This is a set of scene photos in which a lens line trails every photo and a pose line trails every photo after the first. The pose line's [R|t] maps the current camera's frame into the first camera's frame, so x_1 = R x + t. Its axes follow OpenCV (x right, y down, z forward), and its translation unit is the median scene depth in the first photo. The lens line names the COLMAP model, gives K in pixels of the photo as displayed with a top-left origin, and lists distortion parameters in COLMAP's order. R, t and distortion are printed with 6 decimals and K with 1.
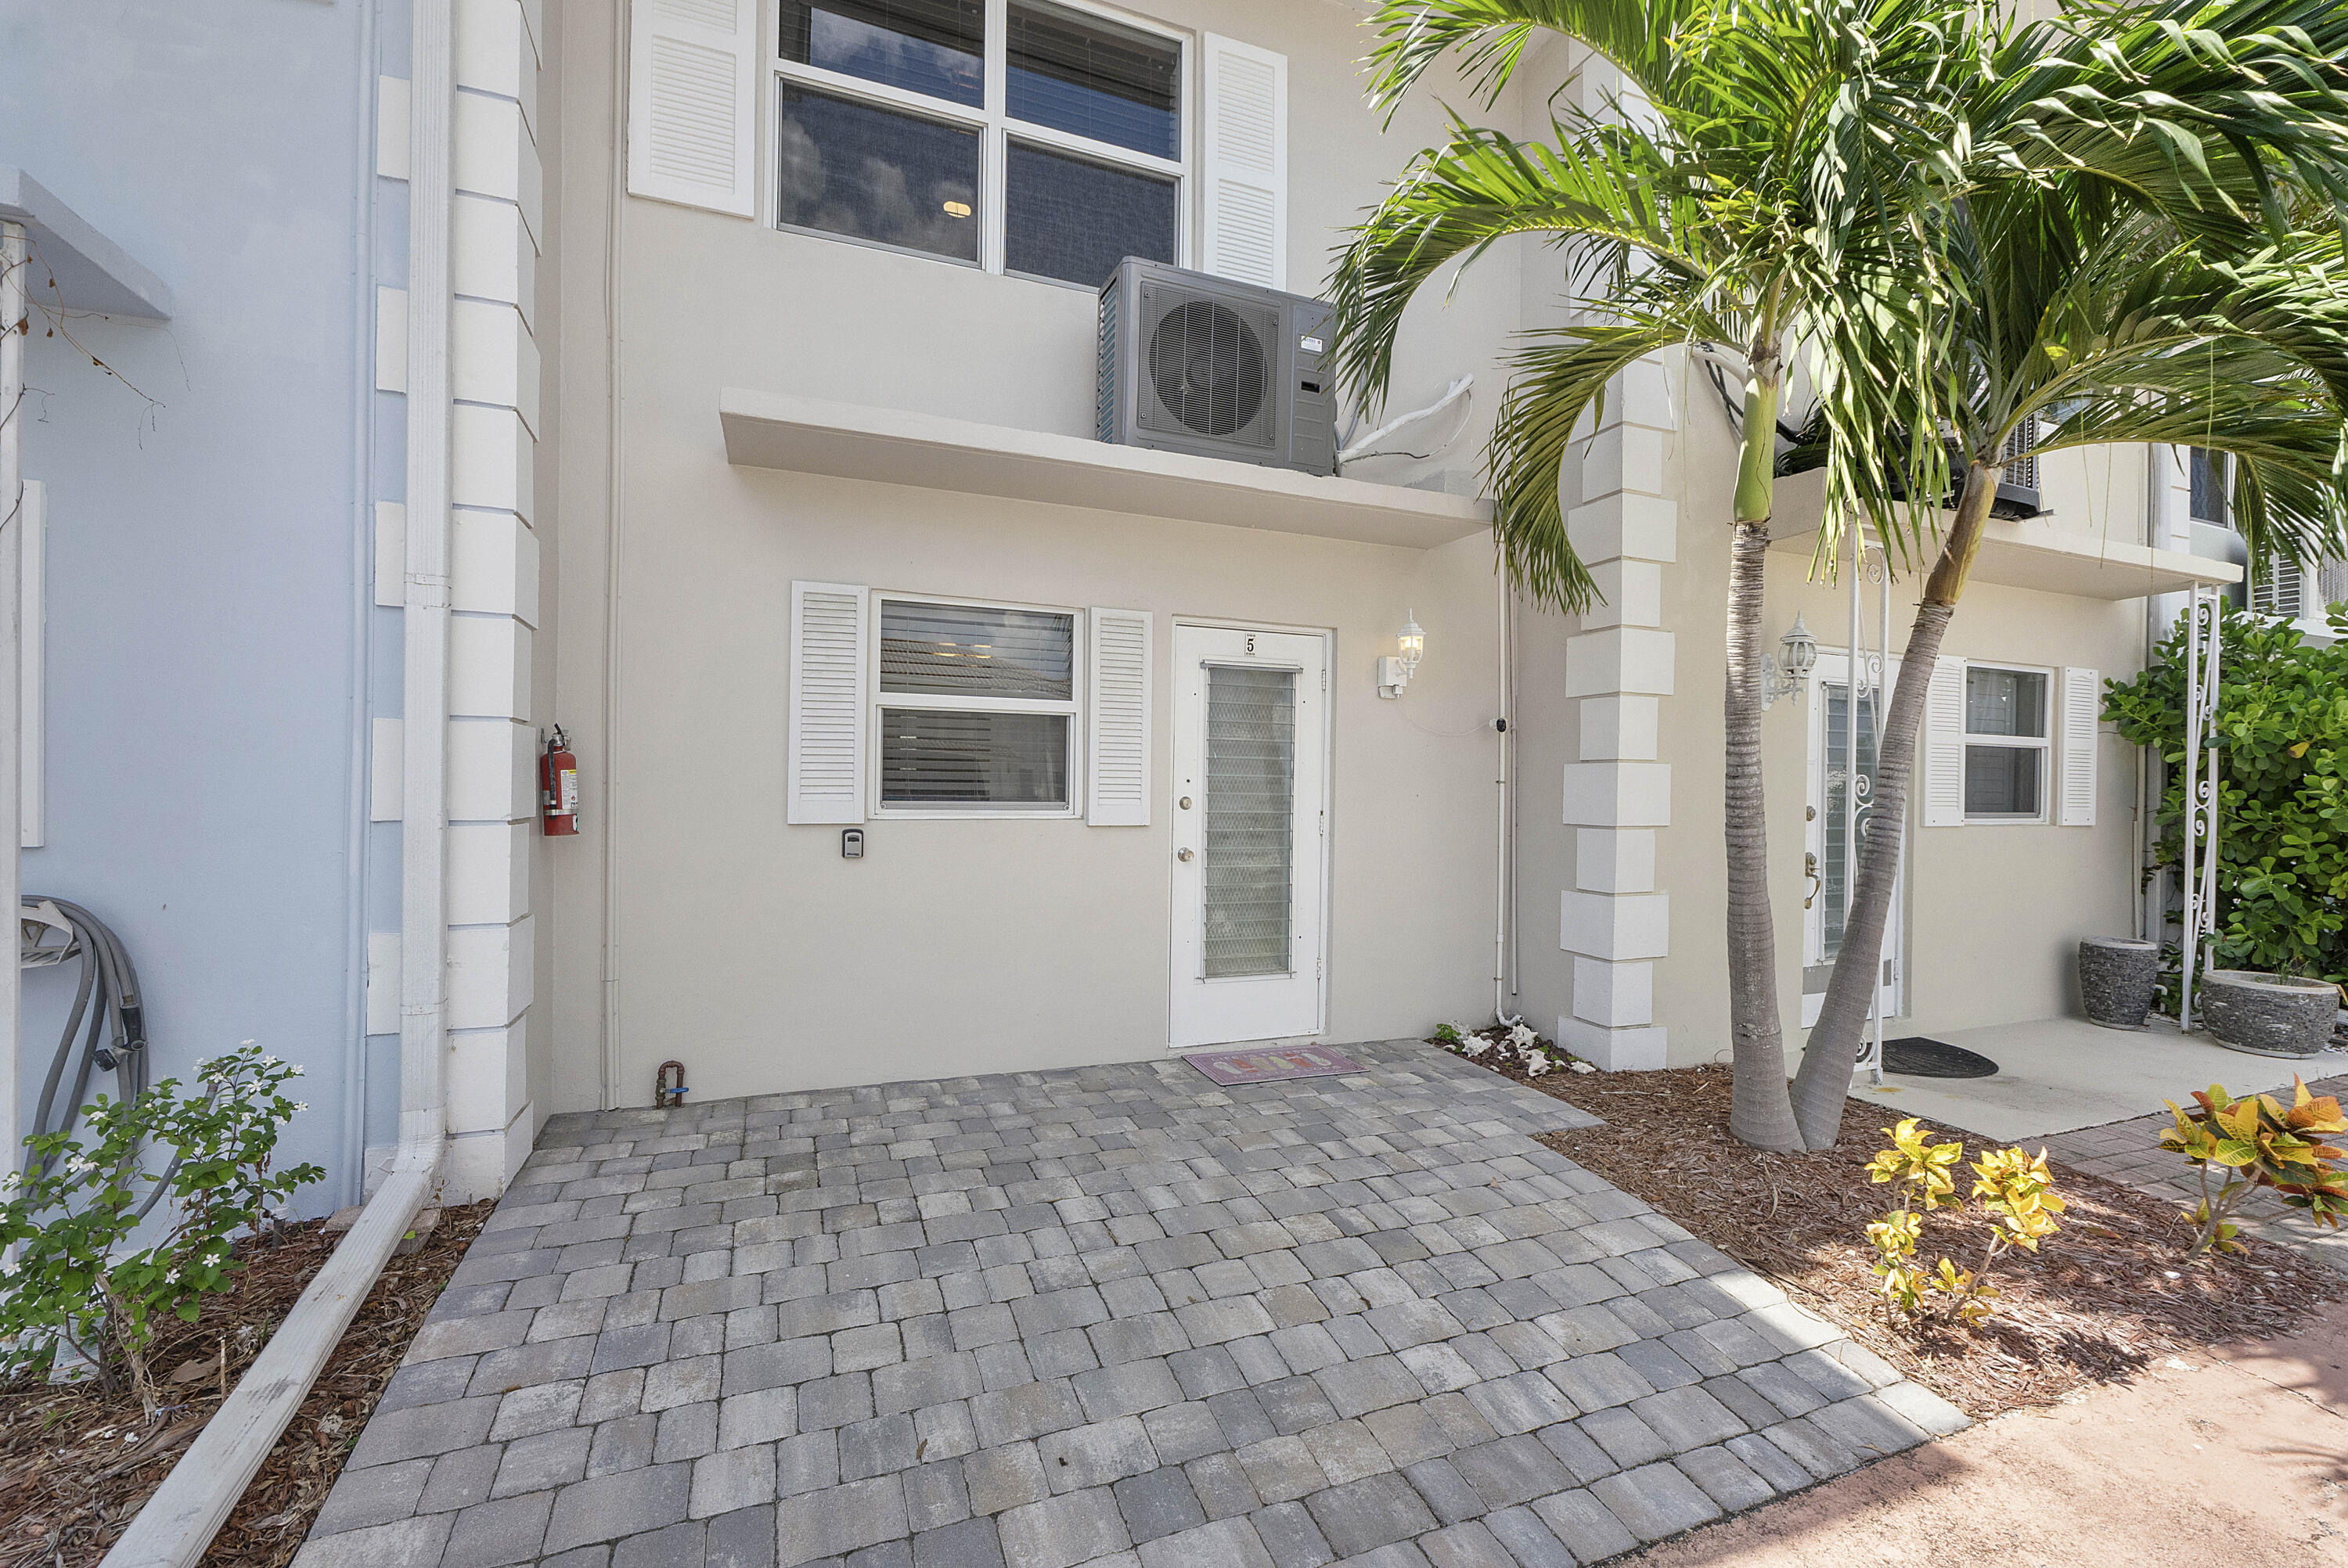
lens RADIAL K [[1033.7, 0, 1127.9], [0, 1033.7, 792.6], [0, 0, 1]] dist [-0.006356, 0.000056]
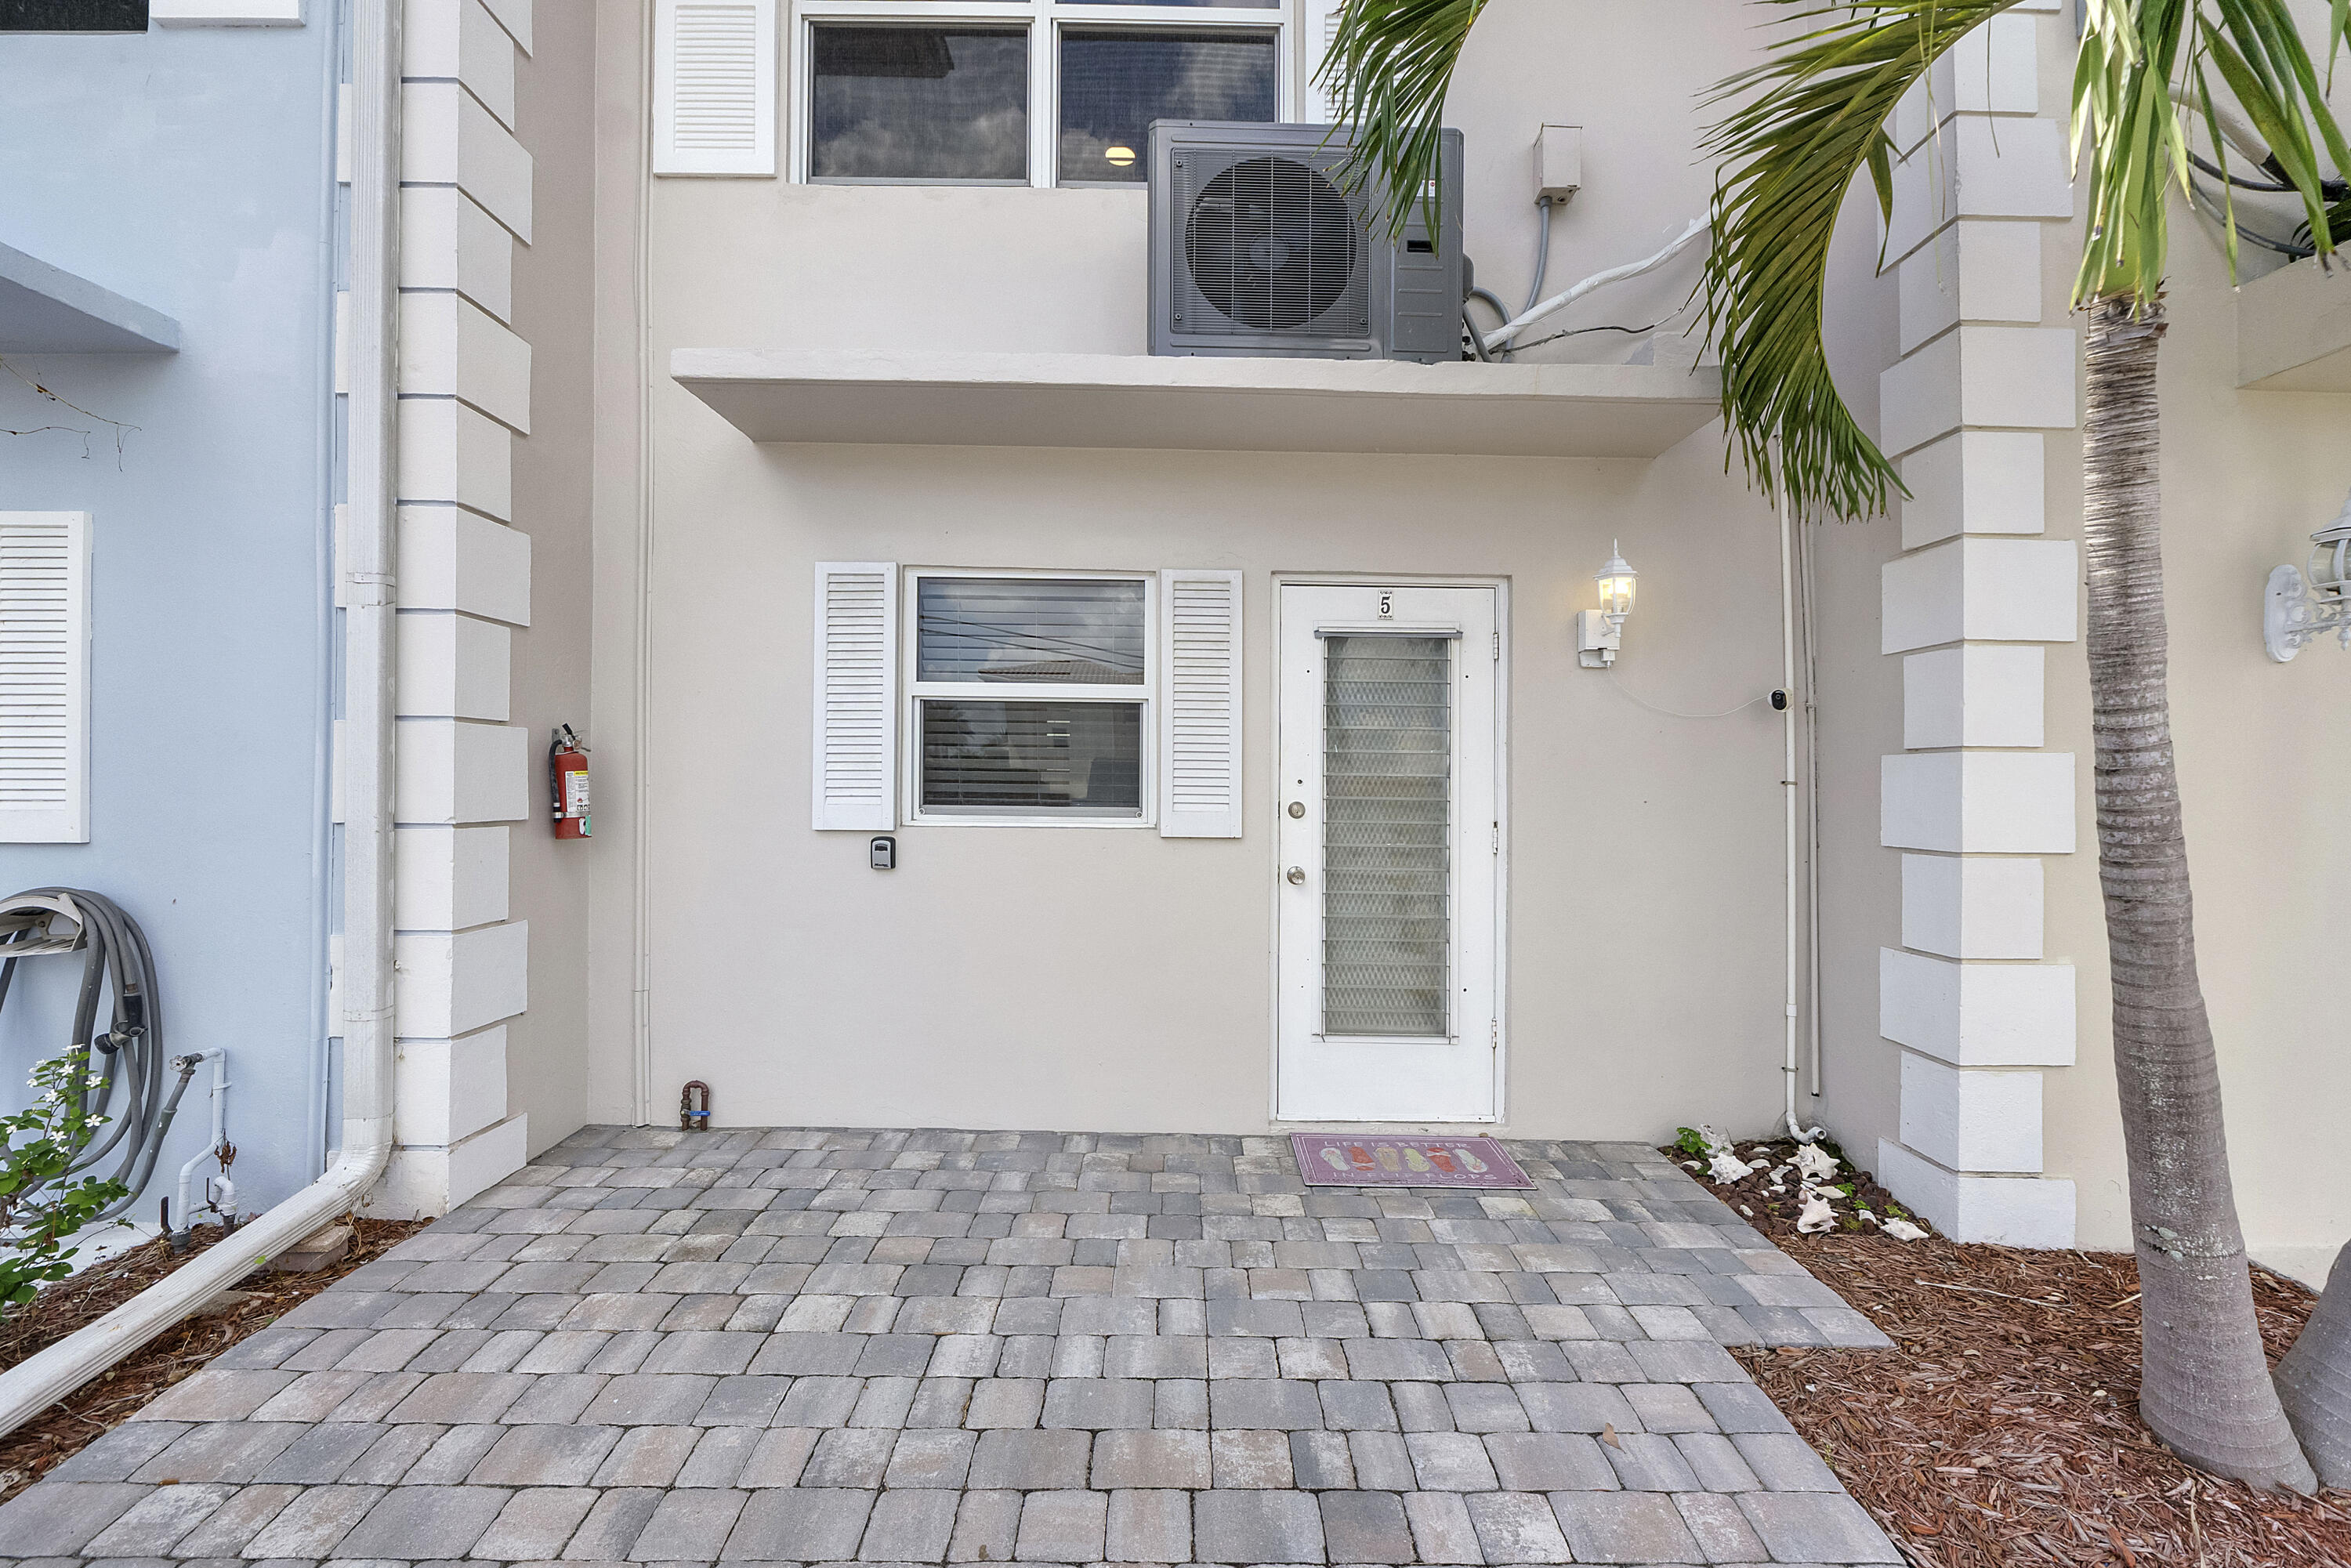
lens RADIAL K [[1003.3, 0, 1172.7], [0, 1003.3, 772.7], [0, 0, 1]] dist [-0.005123, -0.000425]
pose [[0.931428, -0.004911, -0.363892, 0.284792], [-0.003065, 0.999768, -0.021338, -0.001926], [0.363912, 0.020990, 0.931197, 0.293535]]
